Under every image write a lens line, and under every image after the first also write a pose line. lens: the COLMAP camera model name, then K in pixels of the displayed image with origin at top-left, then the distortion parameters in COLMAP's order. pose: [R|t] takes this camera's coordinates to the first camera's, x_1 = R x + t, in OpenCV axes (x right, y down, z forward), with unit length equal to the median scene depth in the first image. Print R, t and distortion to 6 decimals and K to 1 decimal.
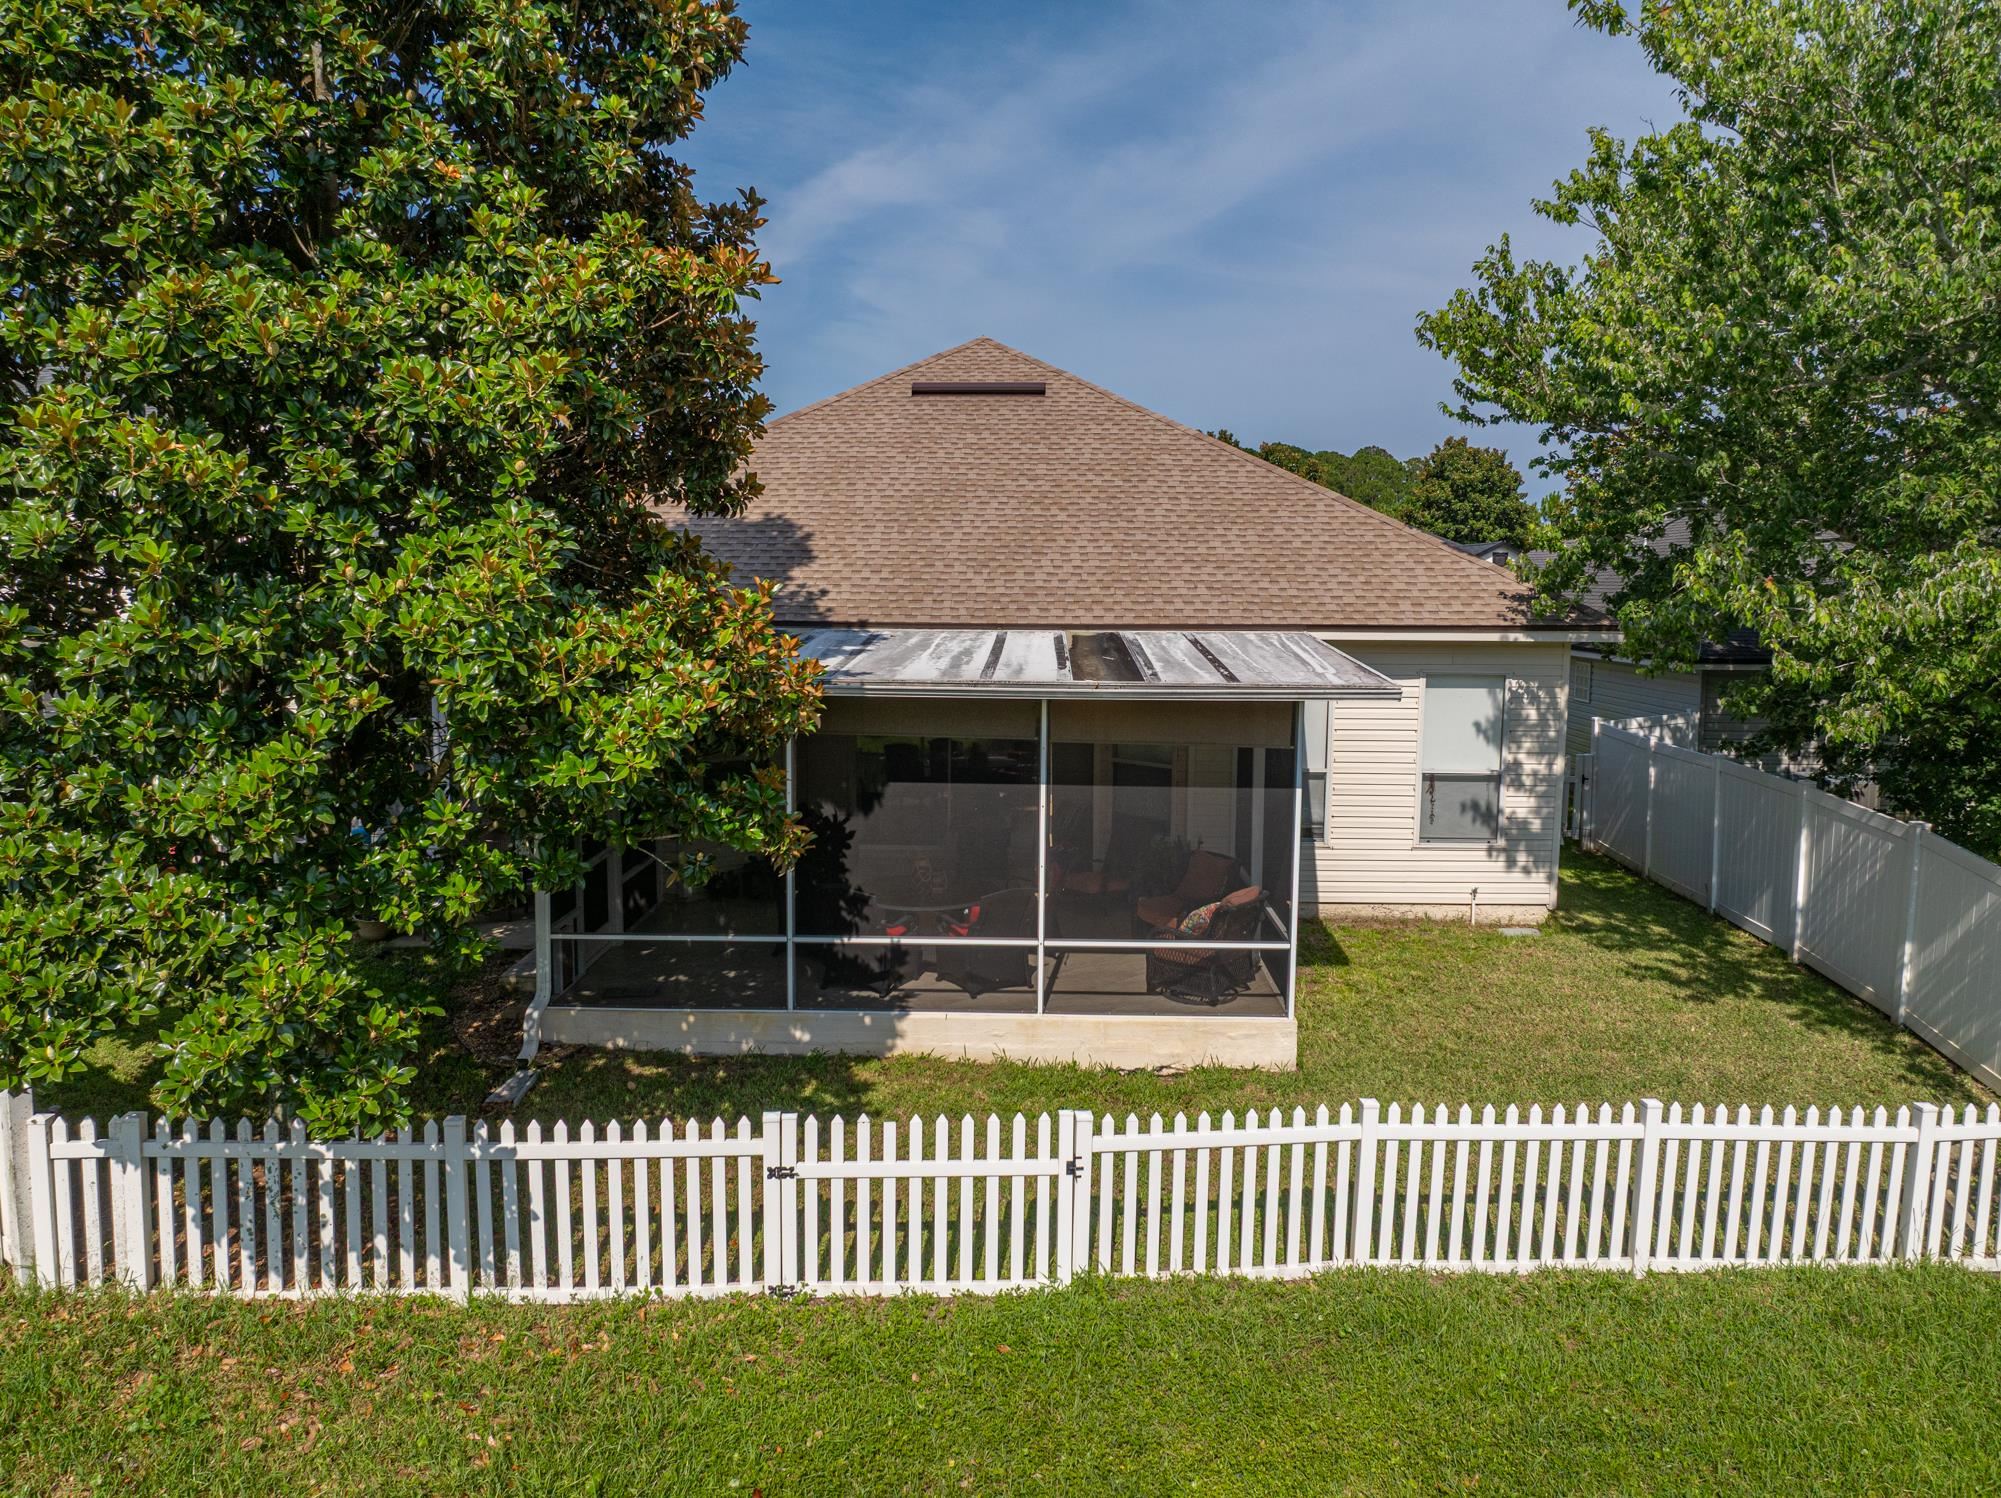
lens RADIAL K [[1413.6, 0, 1002.4], [0, 1413.6, 749.6], [0, 0, 1]] dist [-0.039472, 0.004379]
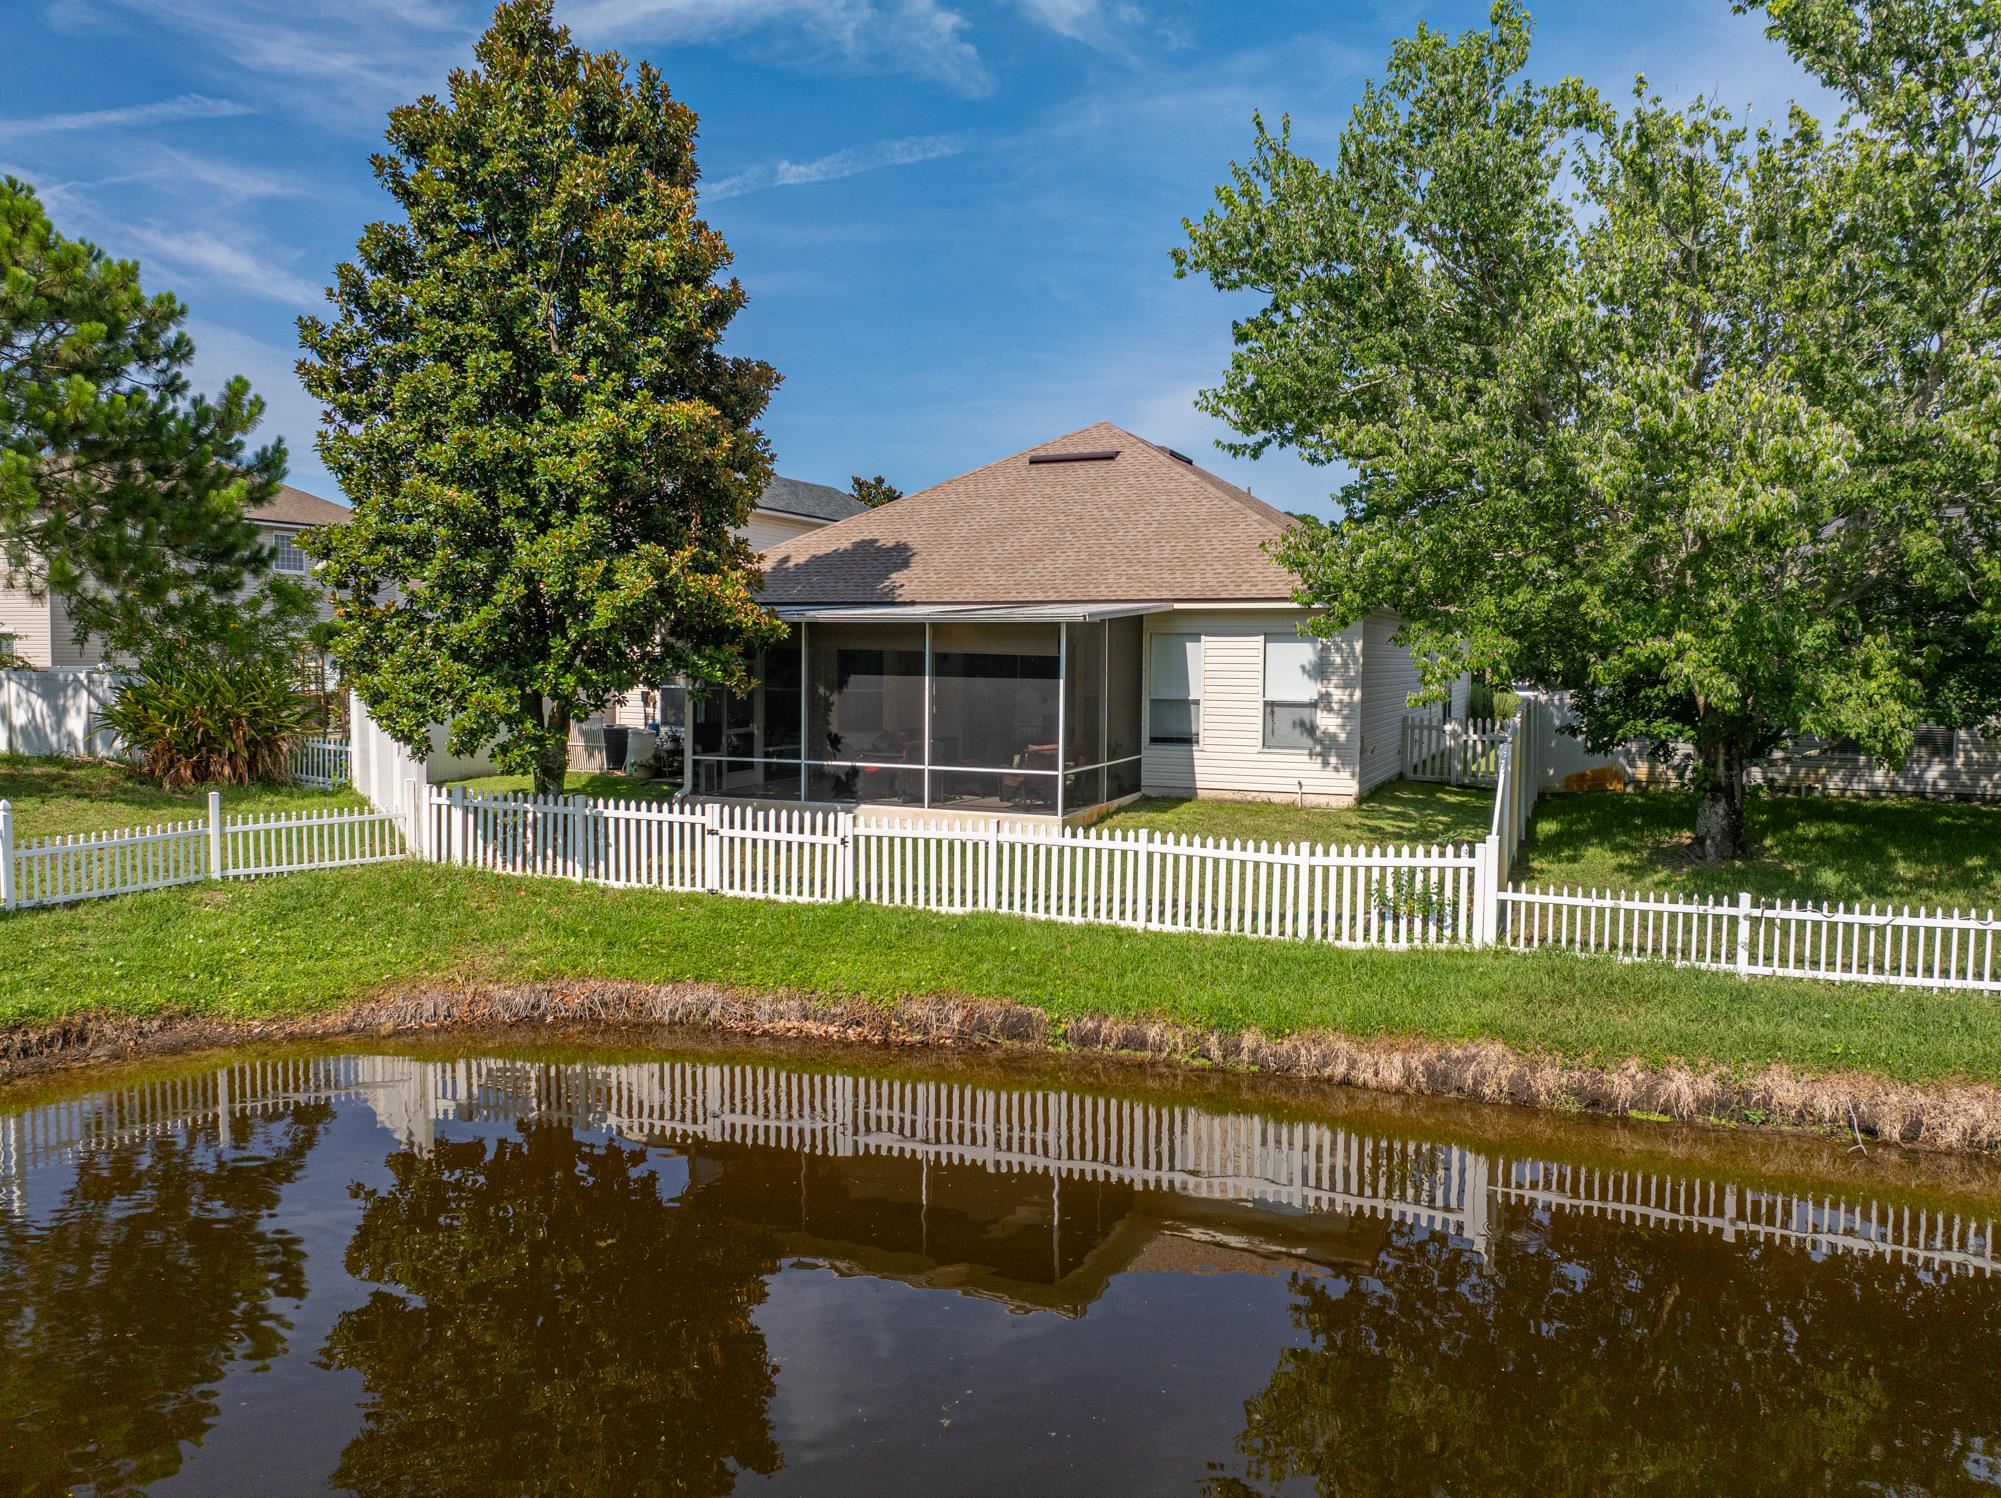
lens RADIAL K [[1413.6, 0, 999.6], [0, 1413.6, 742.3], [0, 0, 1]] dist [-0.039472, 0.004379]
pose [[0.927207, 0.023599, -0.373804, 1.013612], [-0.046183, 0.997601, -0.051577, 0.254570], [0.371690, 0.065086, 0.926072, -0.785696]]
